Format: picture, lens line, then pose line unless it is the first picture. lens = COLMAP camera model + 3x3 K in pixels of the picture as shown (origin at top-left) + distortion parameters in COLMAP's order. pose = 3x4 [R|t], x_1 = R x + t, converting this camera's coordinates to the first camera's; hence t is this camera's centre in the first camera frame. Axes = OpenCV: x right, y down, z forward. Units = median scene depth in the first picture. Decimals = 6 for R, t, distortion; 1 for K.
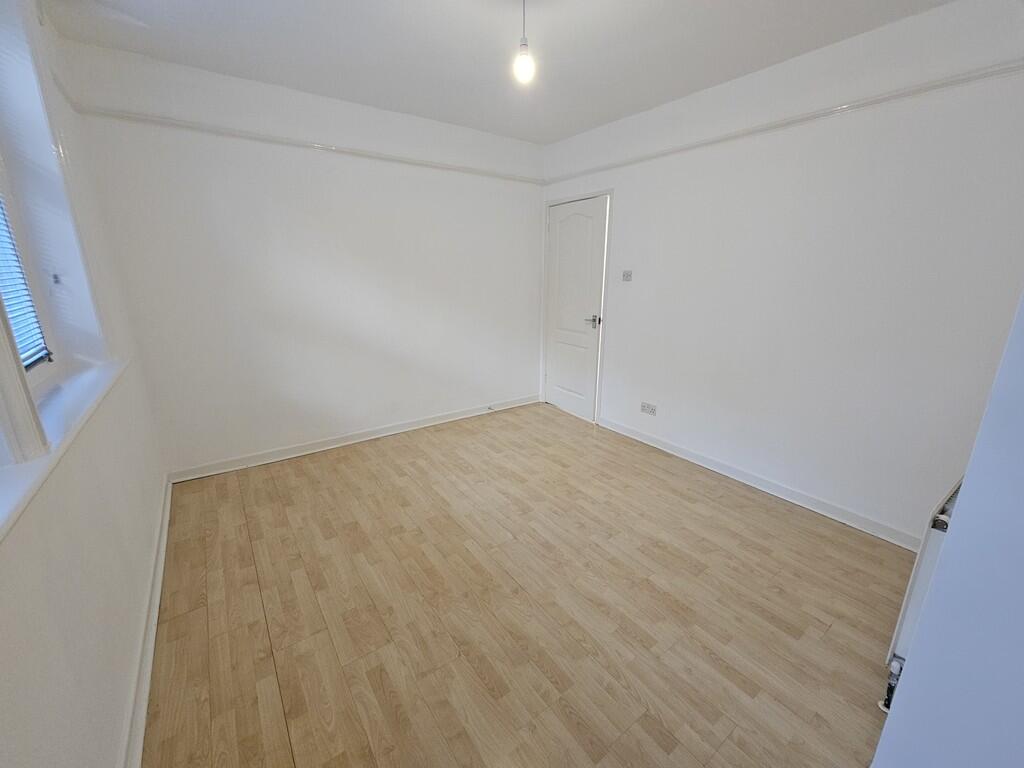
lens RADIAL K [[416.3, 0, 513.9], [0, 416.3, 384.4], [0, 0, 1]] dist [-0.001016, -0.000261]
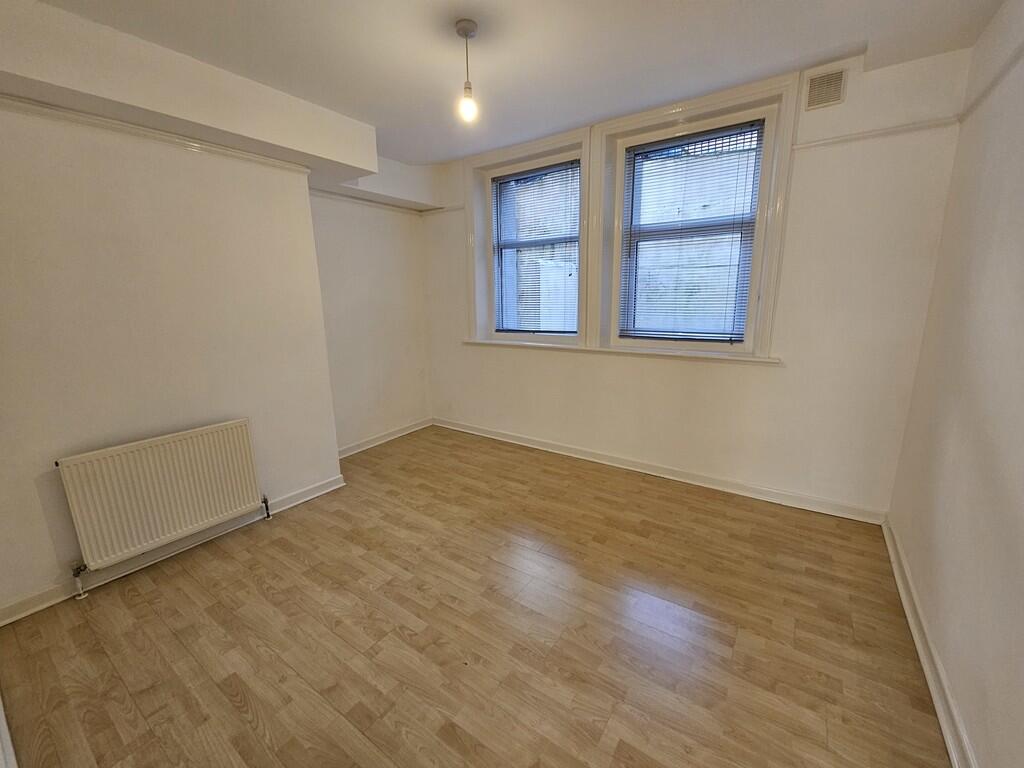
lens RADIAL K [[416.3, 0, 515.3], [0, 416.3, 383.9], [0, 0, 1]] dist [-0.001016, -0.000261]
pose [[-0.944197, 0.078538, -0.319882, 0.239106], [-0.076542, 0.892255, 0.444997, -0.474295], [0.320365, 0.444649, -0.836453, 1.729884]]
